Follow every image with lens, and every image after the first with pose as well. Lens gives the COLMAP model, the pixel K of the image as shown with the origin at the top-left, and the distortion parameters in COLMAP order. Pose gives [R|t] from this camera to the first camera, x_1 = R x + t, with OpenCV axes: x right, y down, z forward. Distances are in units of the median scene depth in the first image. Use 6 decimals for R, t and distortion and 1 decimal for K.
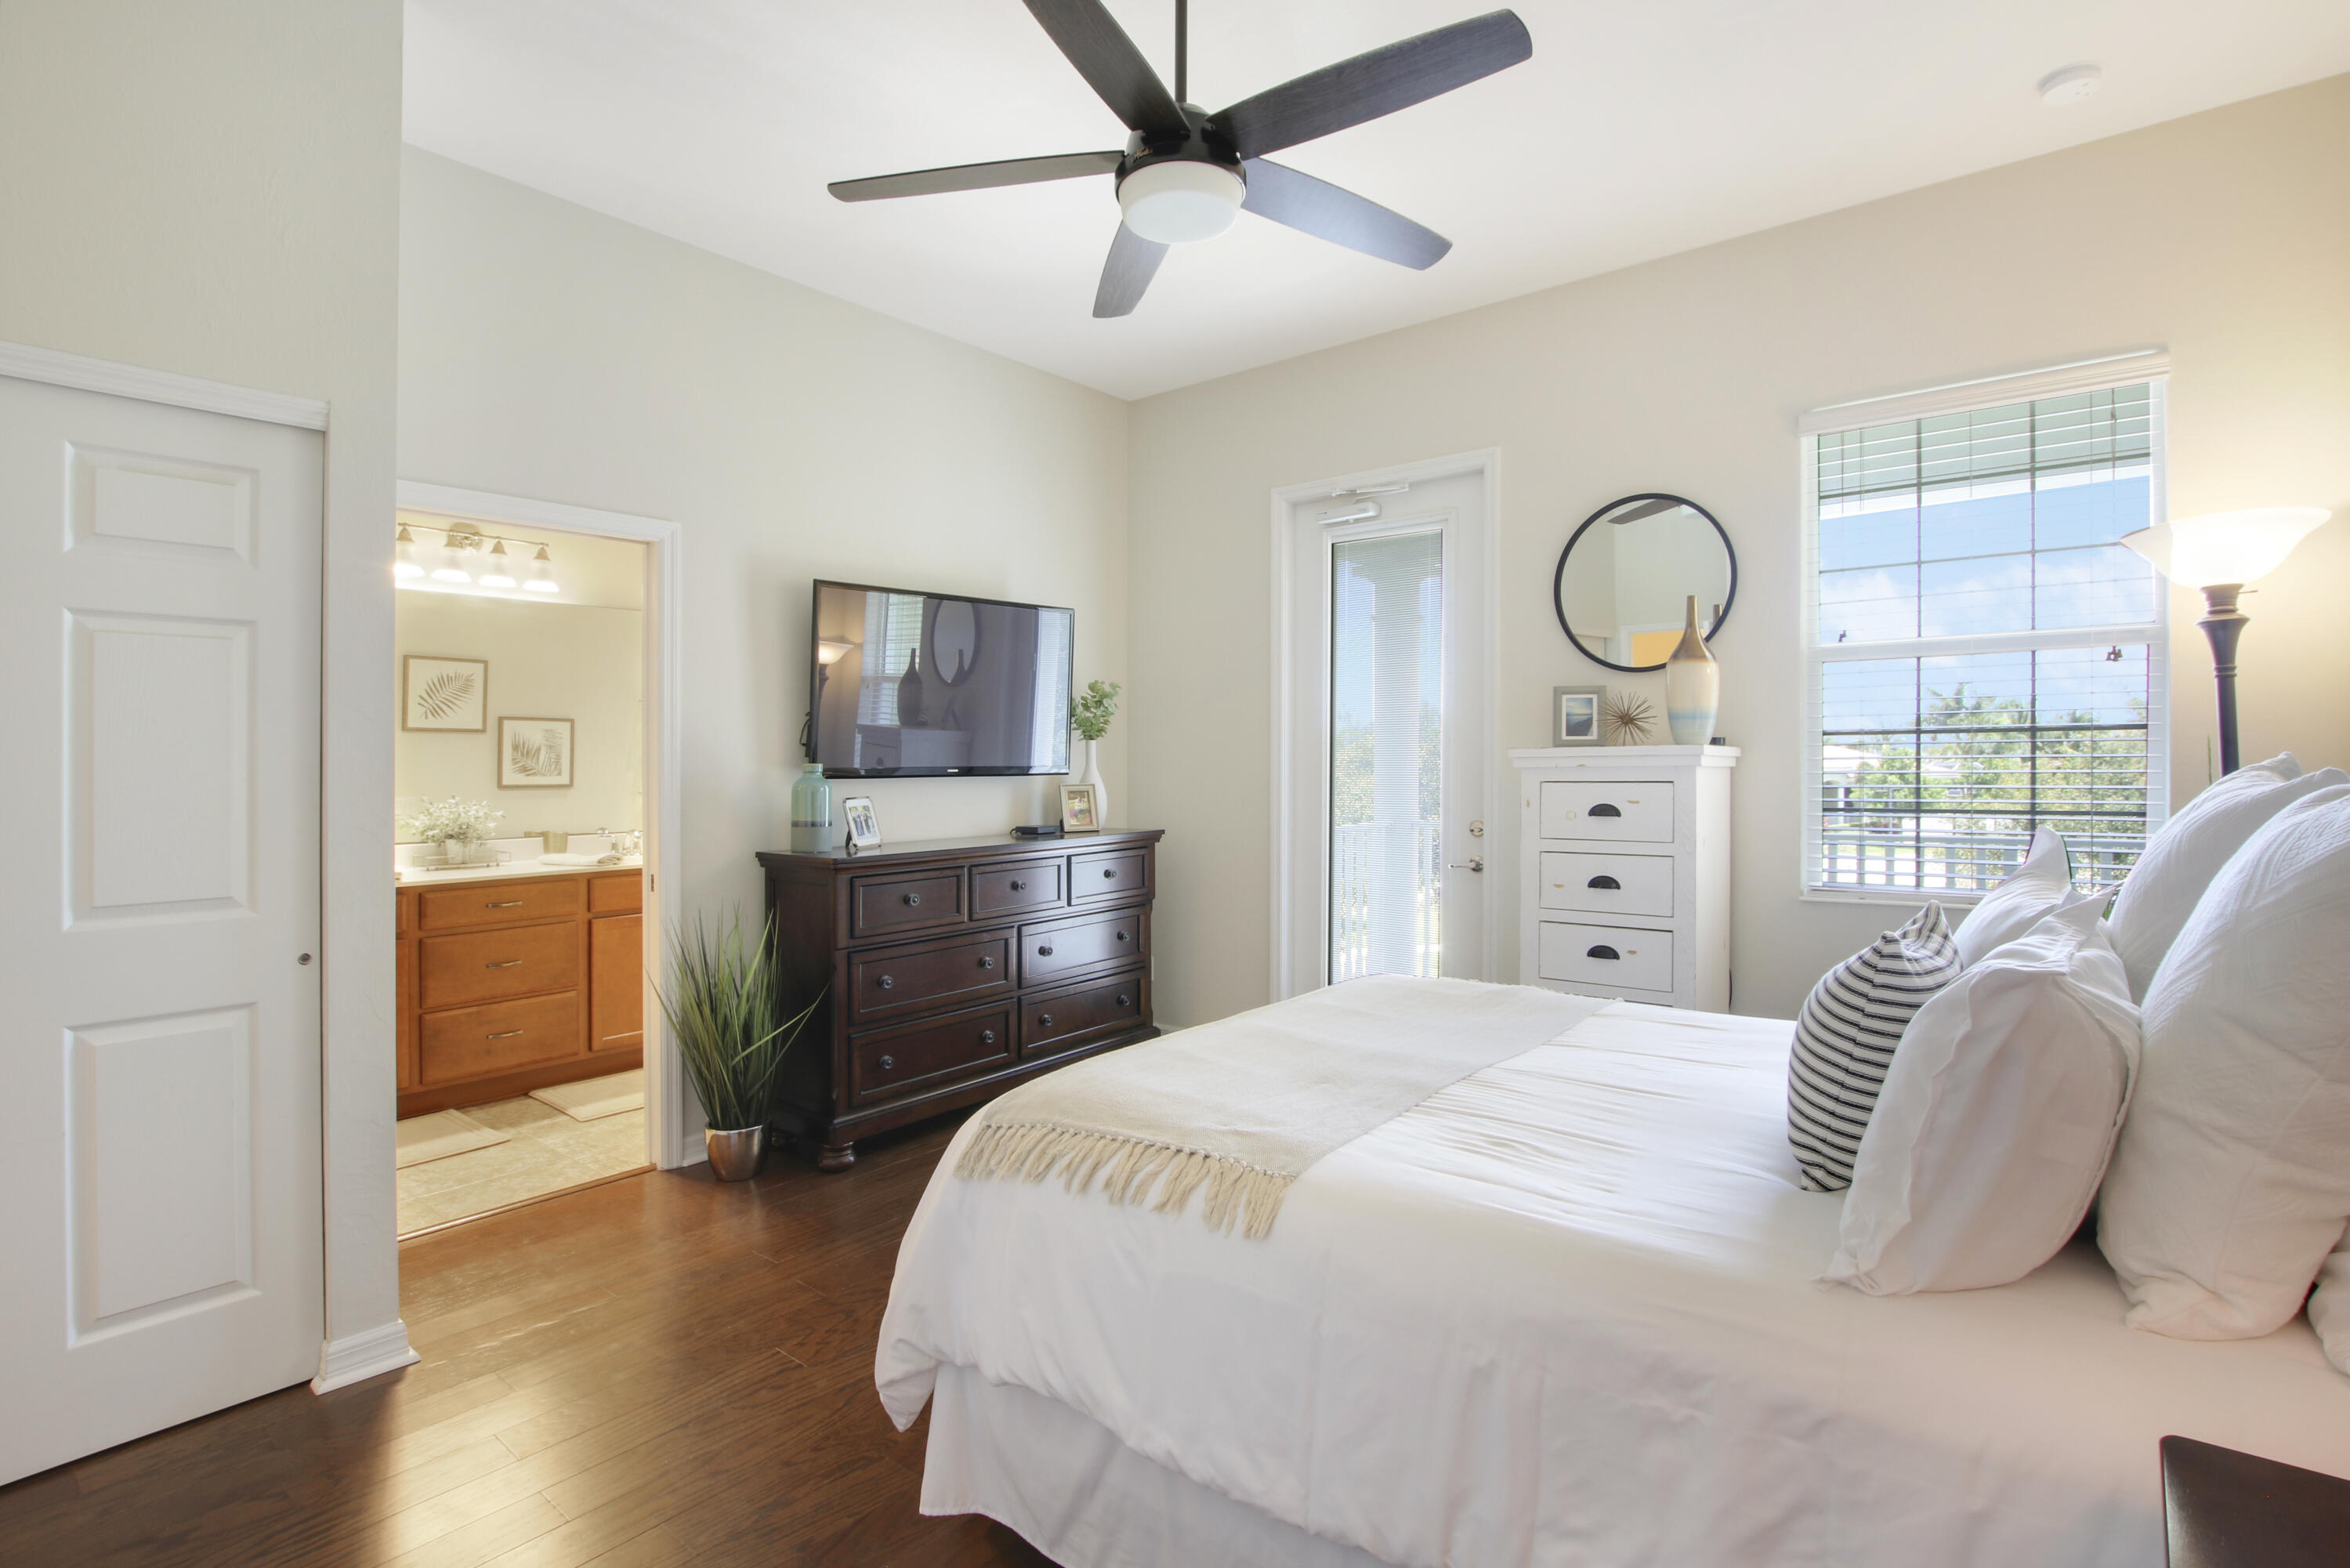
lens RADIAL K [[1136.4, 0, 1164.5], [0, 1136.4, 778.2], [0, 0, 1]] dist [-0.005061, -0.000255]
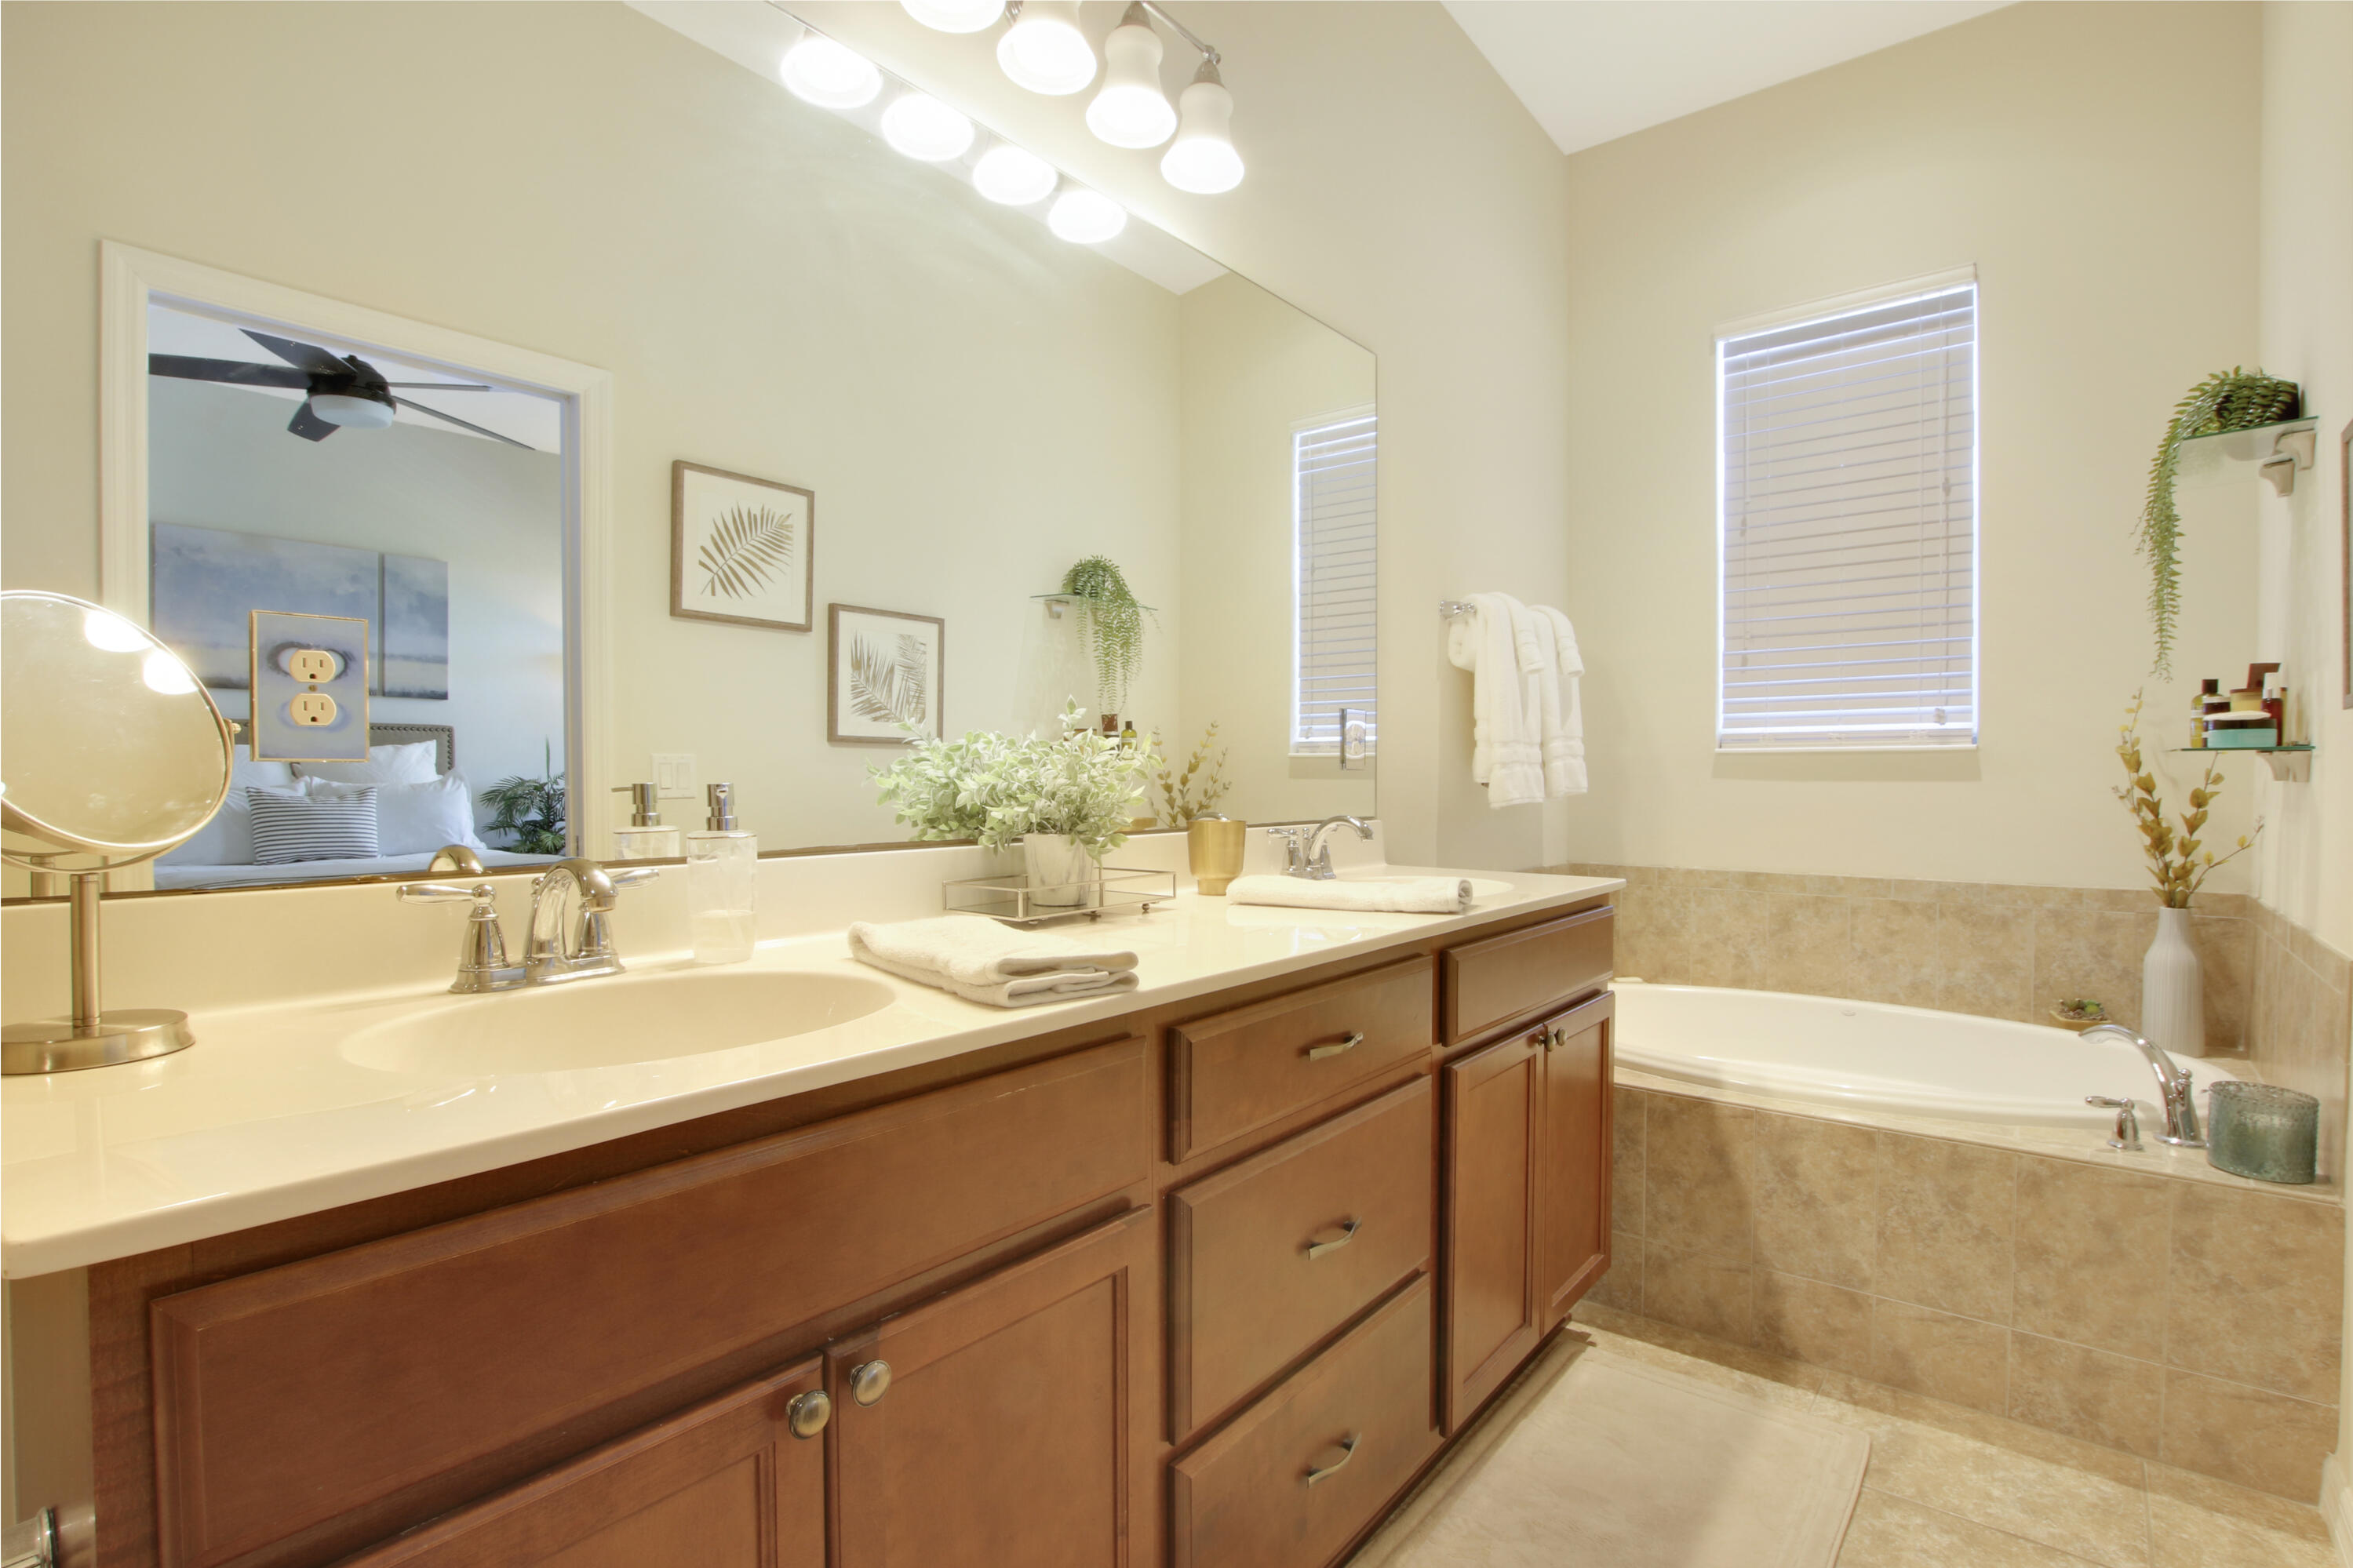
lens RADIAL K [[1137.7, 0, 1188.0], [0, 1137.7, 785.8], [0, 0, 1]] dist [-0.005061, -0.000255]
pose [[0.999752, -0.000618, 0.022255, -0.441506], [0.000647, 0.999999, -0.001336, 0.029741], [-0.022254, 0.001350, 0.999751, 0.487085]]
